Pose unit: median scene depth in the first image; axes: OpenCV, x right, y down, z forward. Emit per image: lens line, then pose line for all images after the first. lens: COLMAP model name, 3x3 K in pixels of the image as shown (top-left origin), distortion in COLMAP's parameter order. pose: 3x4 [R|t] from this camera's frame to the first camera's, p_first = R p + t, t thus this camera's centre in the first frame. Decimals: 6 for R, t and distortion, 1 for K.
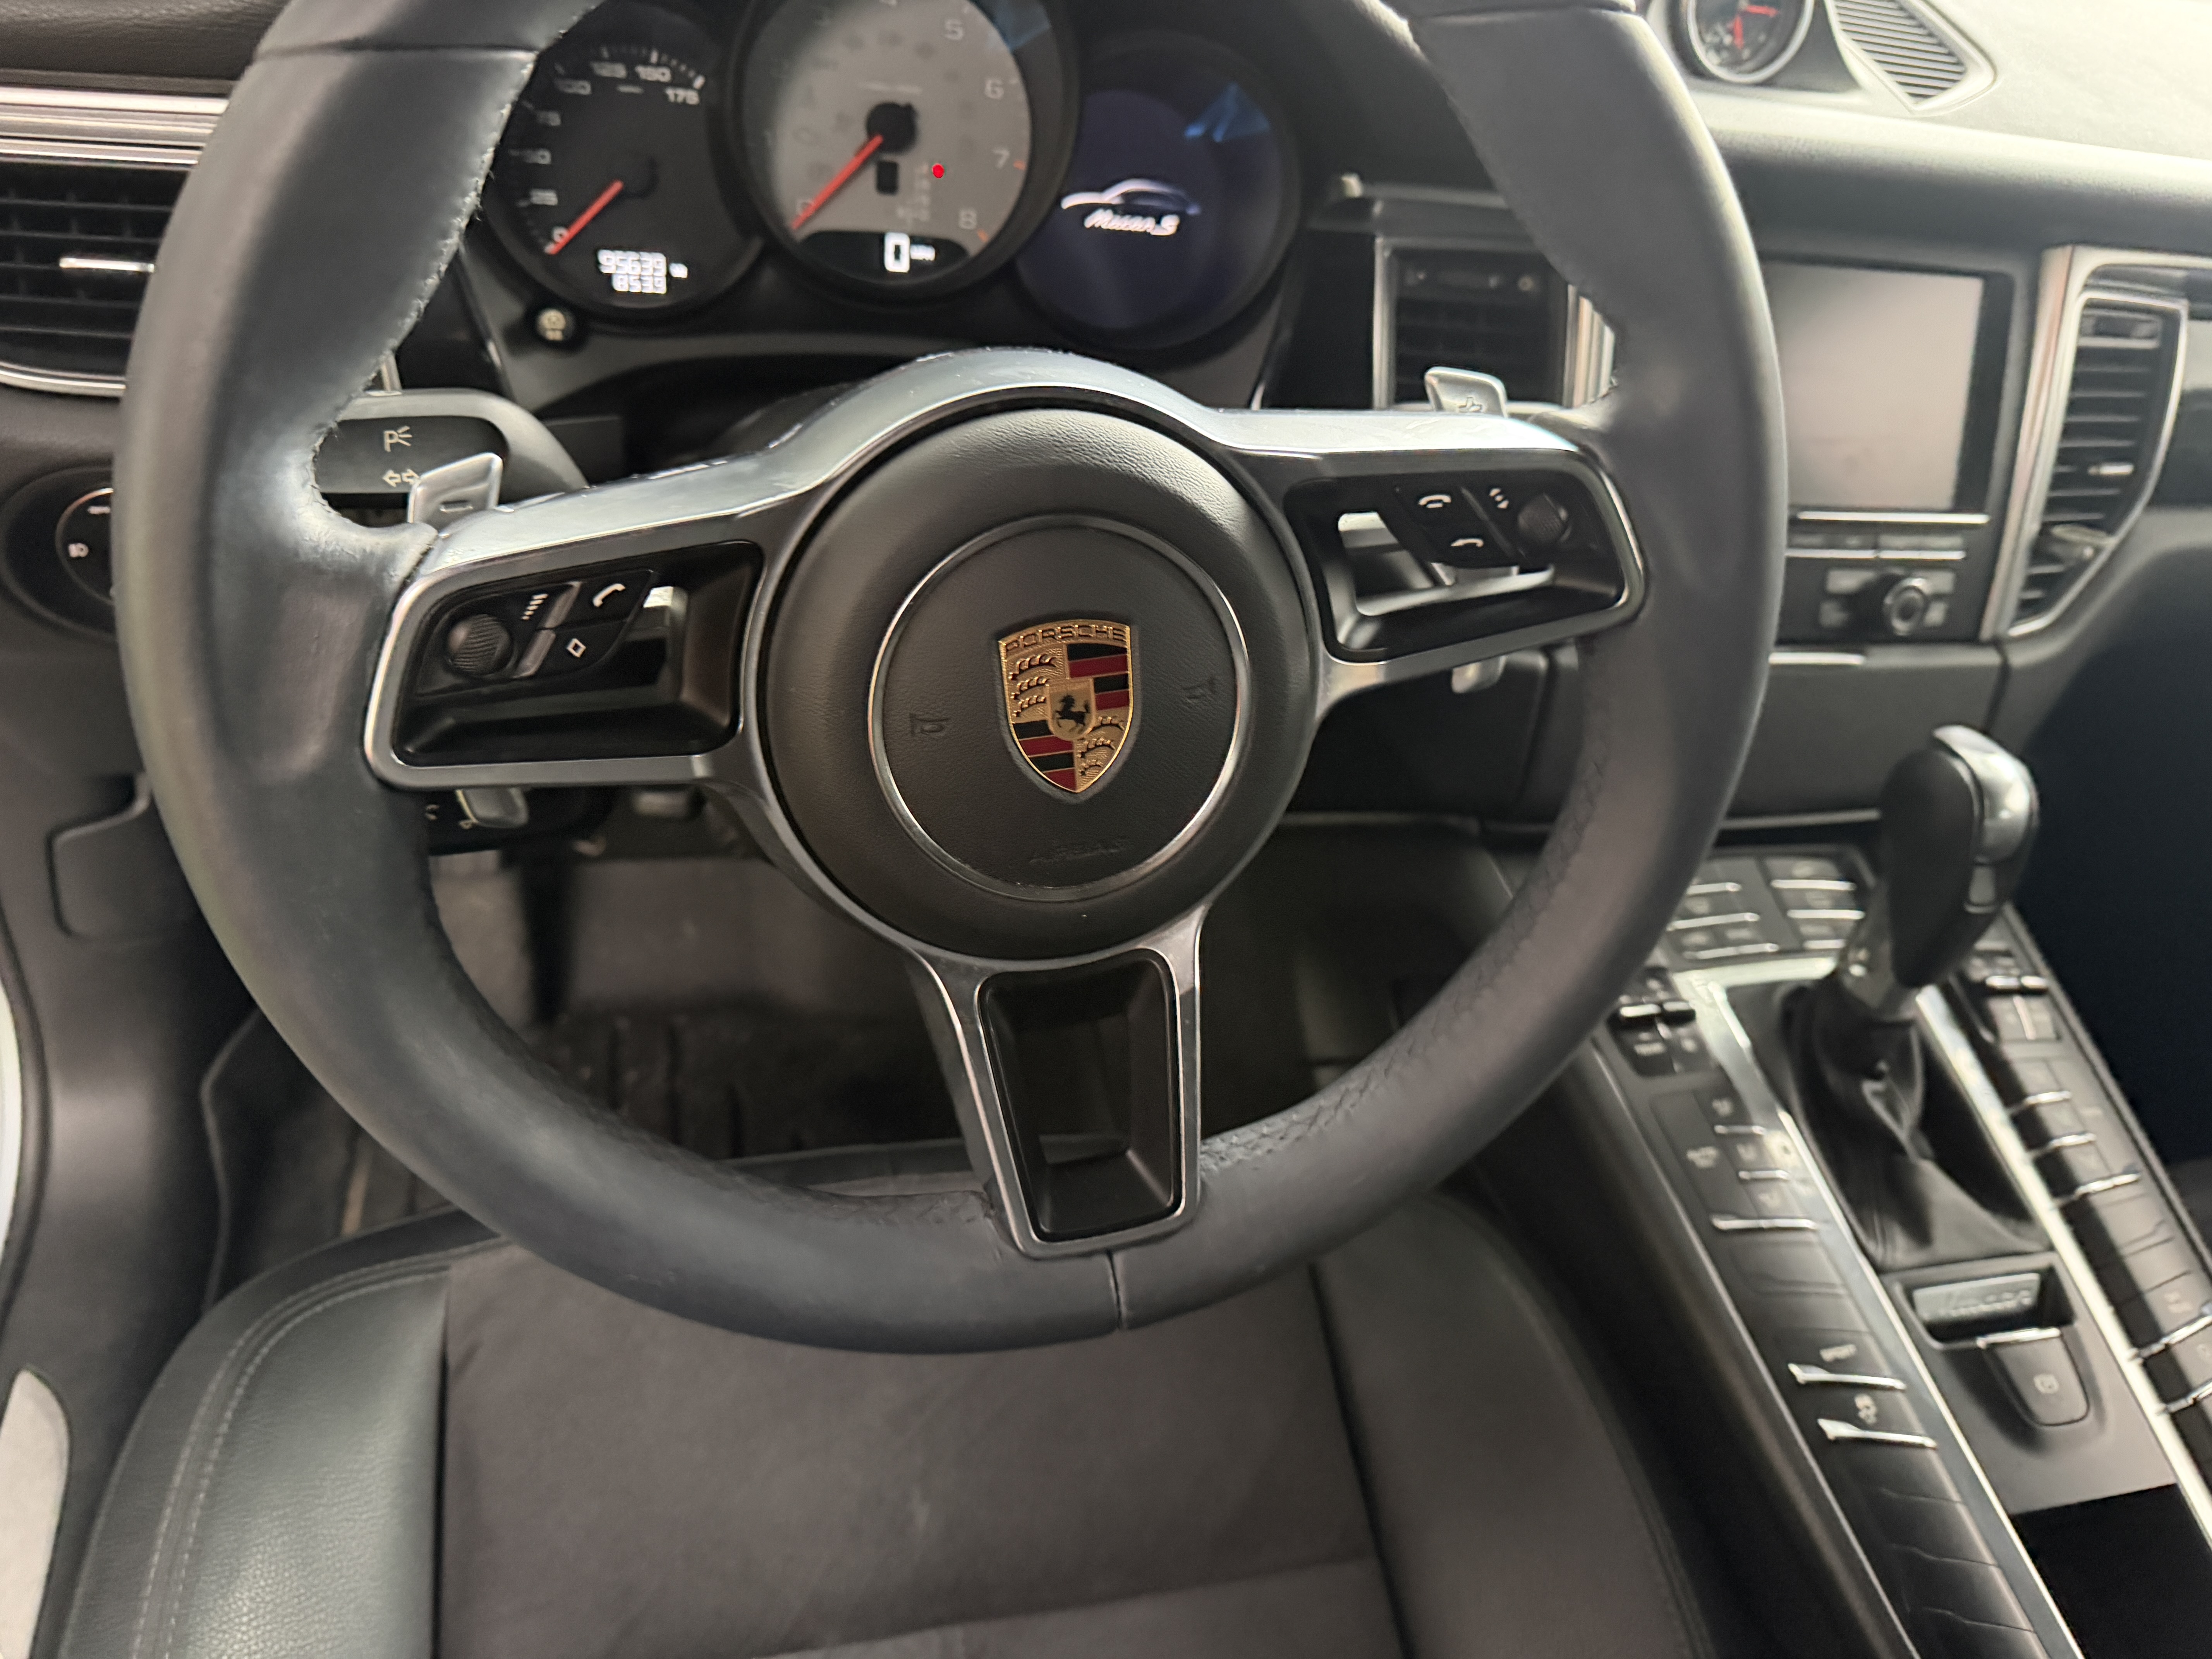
lens RADIAL K [[1553.6, 0, 1106.0], [0, 1553.6, 829.5], [0, 0, 1]] dist [-0.014966, -0.008145]
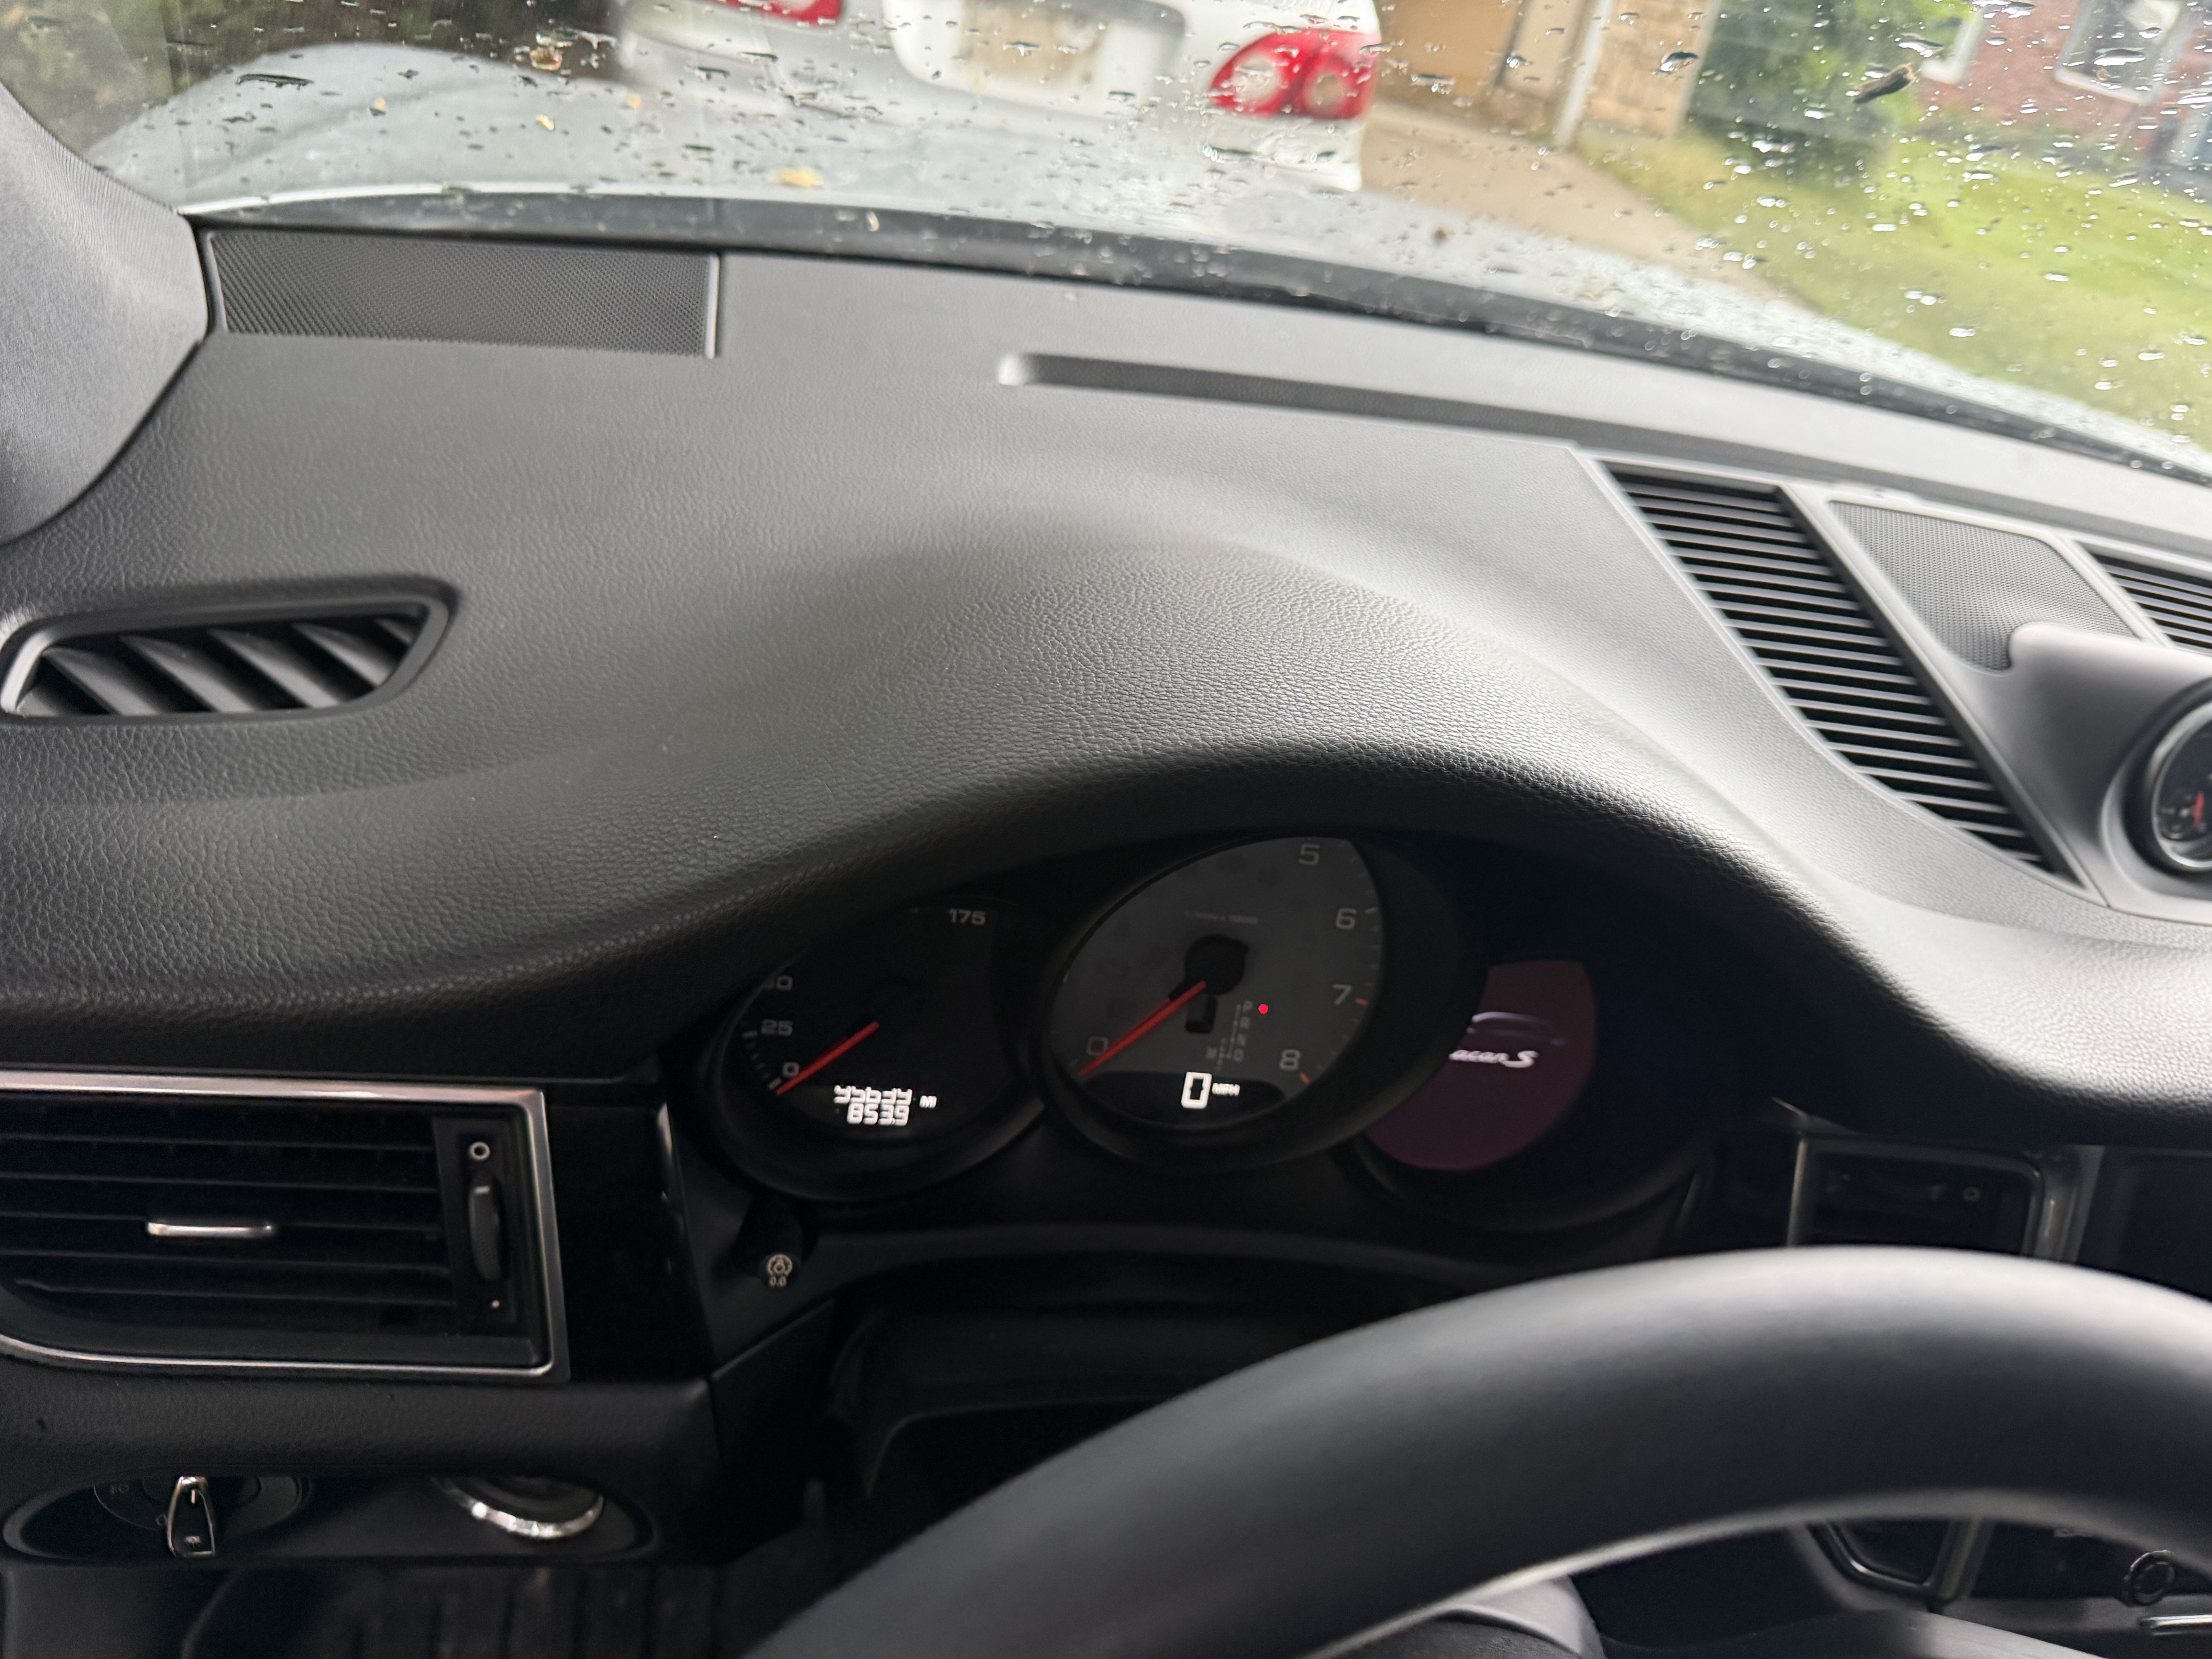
lens RADIAL K [[1499.7, 0, 1109.8], [0, 1499.7, 827.7], [0, 0, 1]] dist [0.004178, -0.004547]
pose [[0.992216, 0.121726, -0.026264, -0.175215], [-0.122960, 0.991047, -0.052020, -0.460468], [0.019697, 0.054844, 0.998301, 0.217109]]
